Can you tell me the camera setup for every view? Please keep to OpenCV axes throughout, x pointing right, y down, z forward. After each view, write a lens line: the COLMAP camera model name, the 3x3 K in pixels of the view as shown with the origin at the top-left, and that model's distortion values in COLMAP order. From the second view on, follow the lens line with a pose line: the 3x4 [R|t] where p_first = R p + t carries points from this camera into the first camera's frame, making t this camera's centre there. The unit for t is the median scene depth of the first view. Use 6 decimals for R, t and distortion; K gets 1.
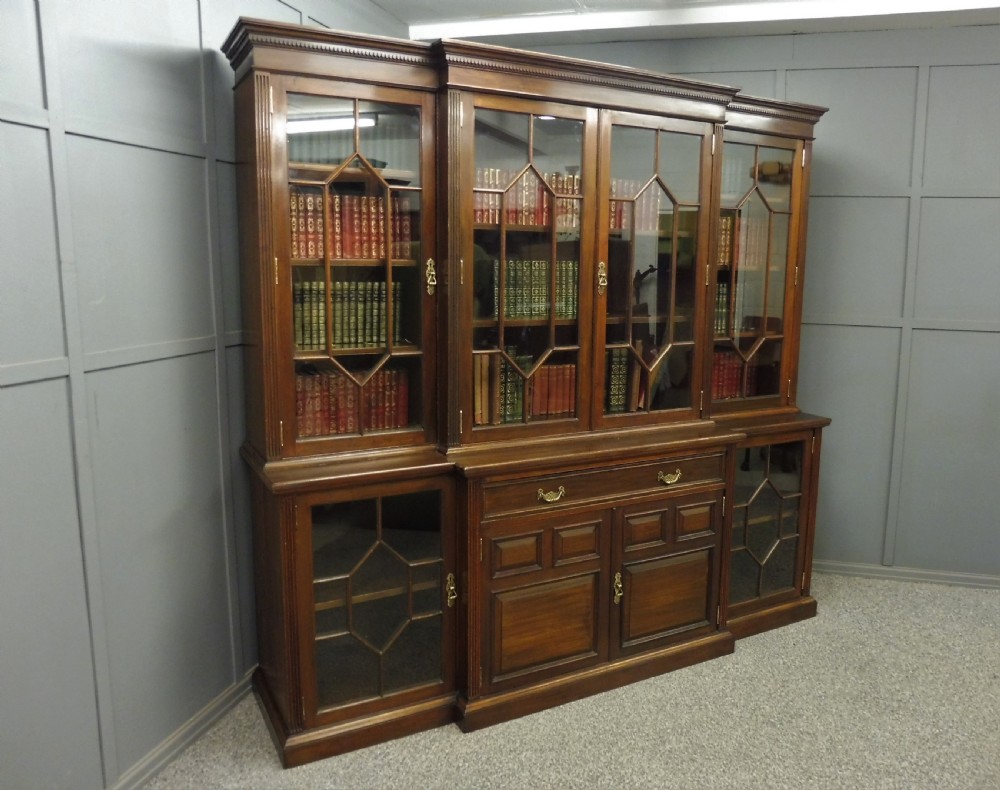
lens RADIAL K [[771.3, 0, 524.7], [0, 771.3, 386.5], [0, 0, 1]] dist [-0.047861, 0.022778]
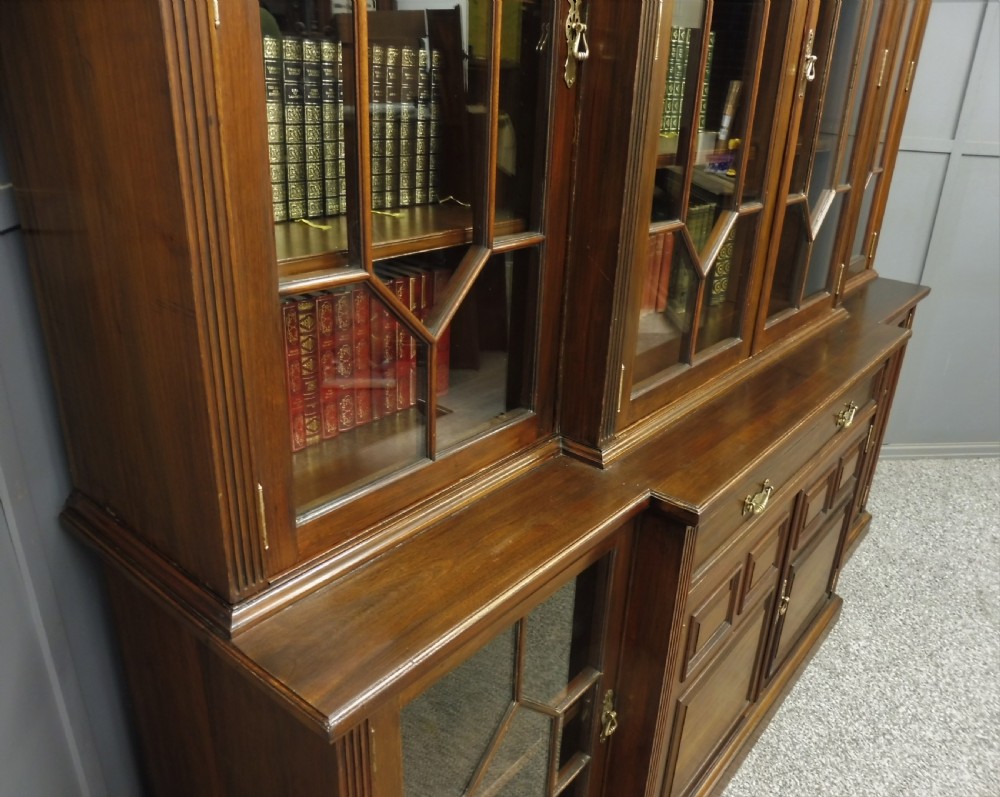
lens RADIAL K [[771.3, 0, 529.5], [0, 771.3, 406.9], [0, 0, 1]] dist [-0.047861, 0.022778]
pose [[0.917856, -0.125400, 0.376583, -0.290026], [0.019204, 0.961699, 0.273434, -0.065621], [-0.396448, -0.243741, 0.885110, 0.589360]]
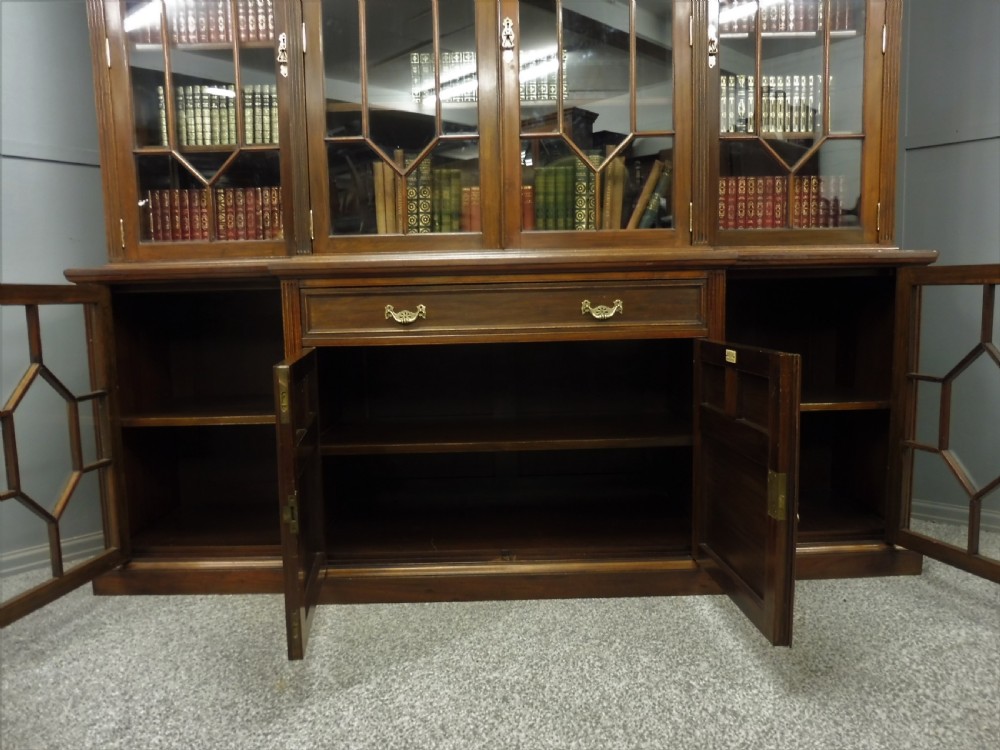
lens RADIAL K [[709.9, 0, 502.9], [0, 709.9, 376.9], [0, 0, 1]] dist [-0.042278, 0.008214]
pose [[0.882421, 0.024632, -0.469815, 0.435659], [-0.038330, 0.999073, -0.019611, 0.206020], [0.468896, 0.035313, 0.882547, 0.415147]]
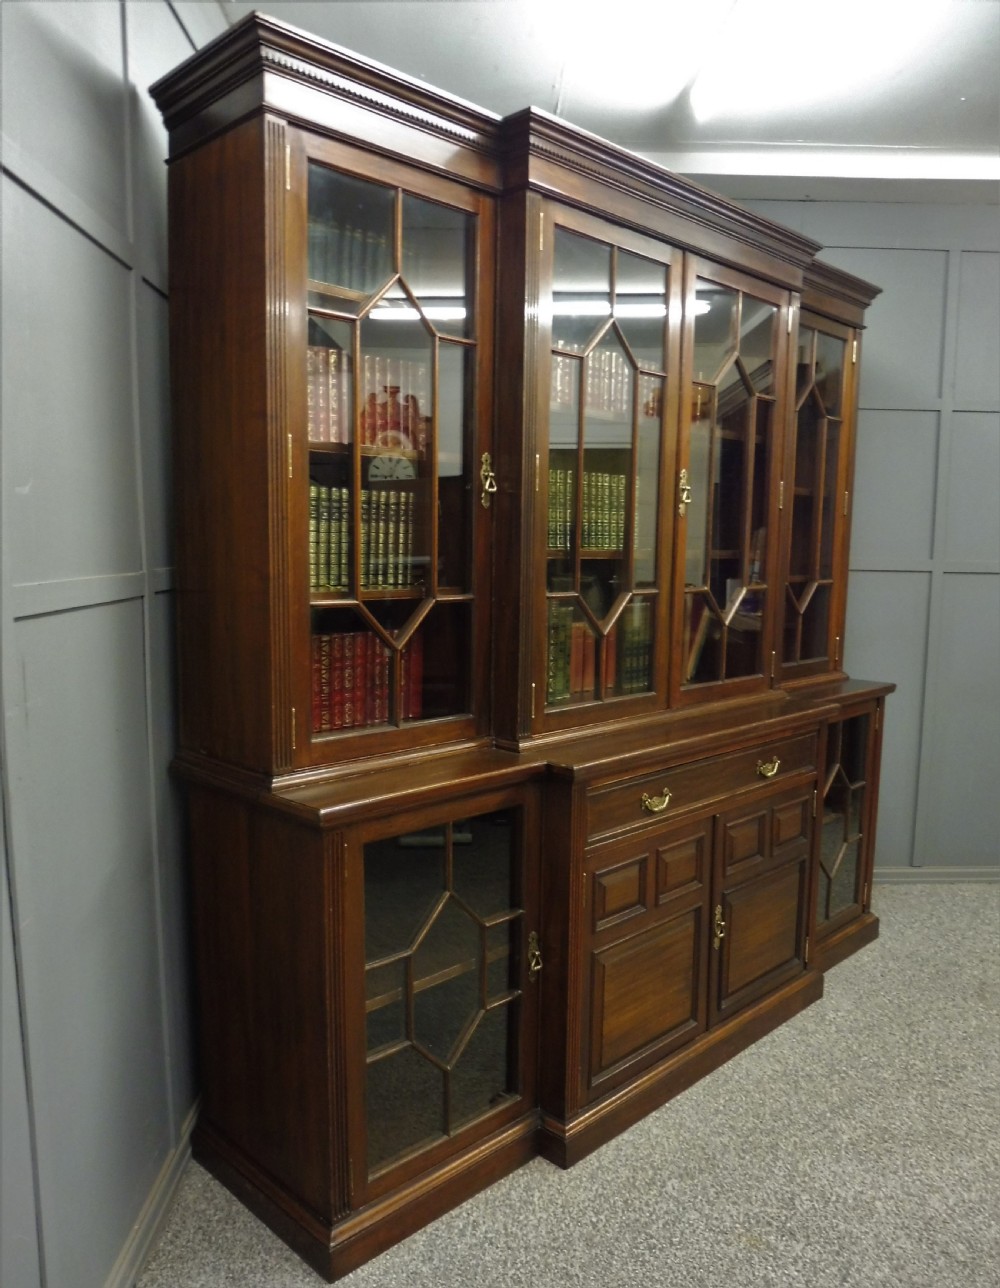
lens RADIAL K [[959.1, 0, 478.0], [0, 959.1, 678.6], [0, 0, 1]] dist [-0.057817, 0.027928]
pose [[0.964804, -0.040260, 0.259870, -0.325807], [0.042698, 0.999081, -0.003743, 0.026885], [-0.259480, 0.014707, 0.965636, 0.208171]]
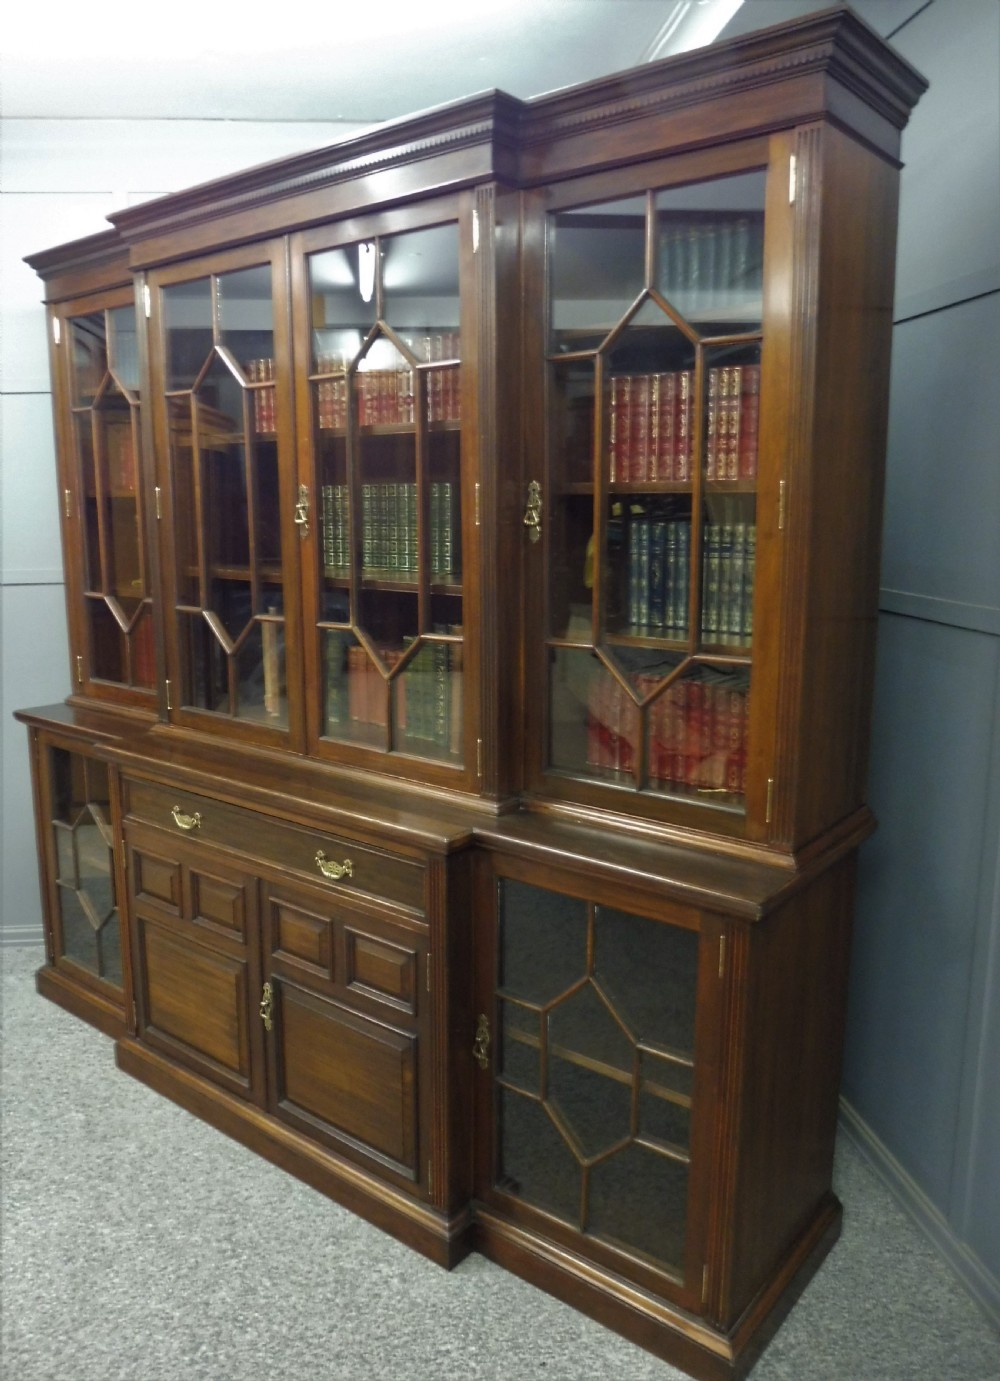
lens RADIAL K [[1031.4, 0, 466.2], [0, 1031.4, 673.2], [0, 0, 1]] dist [-0.065282, 0.040969]
pose [[0.376340, 0.146186, -0.914876, 0.939952], [-0.128362, 0.986177, 0.104777, -0.118686], [0.917546, 0.078004, 0.389902, 0.830248]]
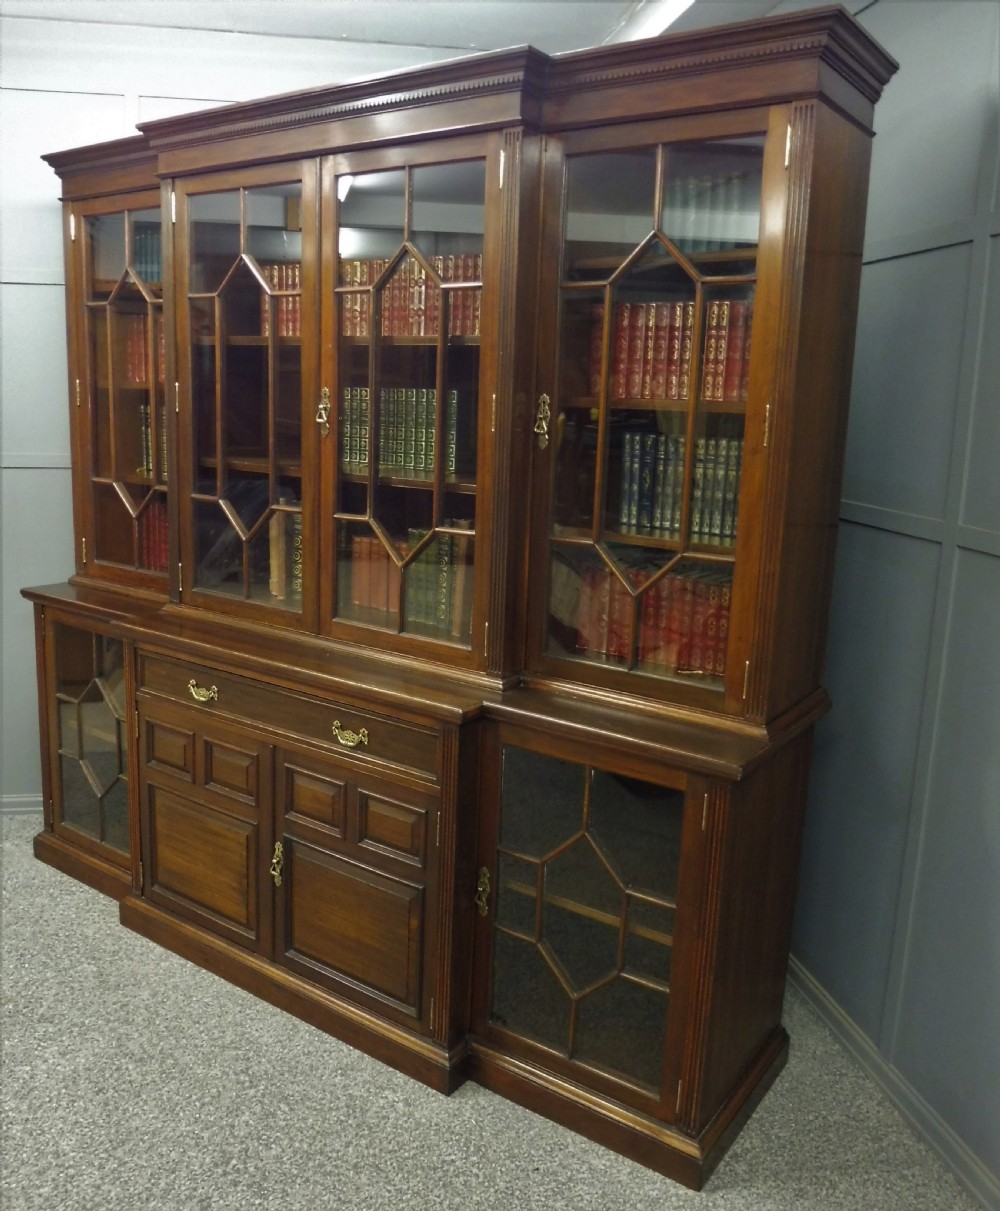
lens RADIAL K [[1013.2, 0, 476.4], [0, 1013.2, 583.9], [0, 0, 1]] dist [-0.045154, -0.002342]
pose [[0.442509, 0.171873, -0.880140, 0.982692], [-0.162079, 0.980627, 0.110007, -0.114358], [0.881996, 0.093973, 0.461793, 0.742516]]
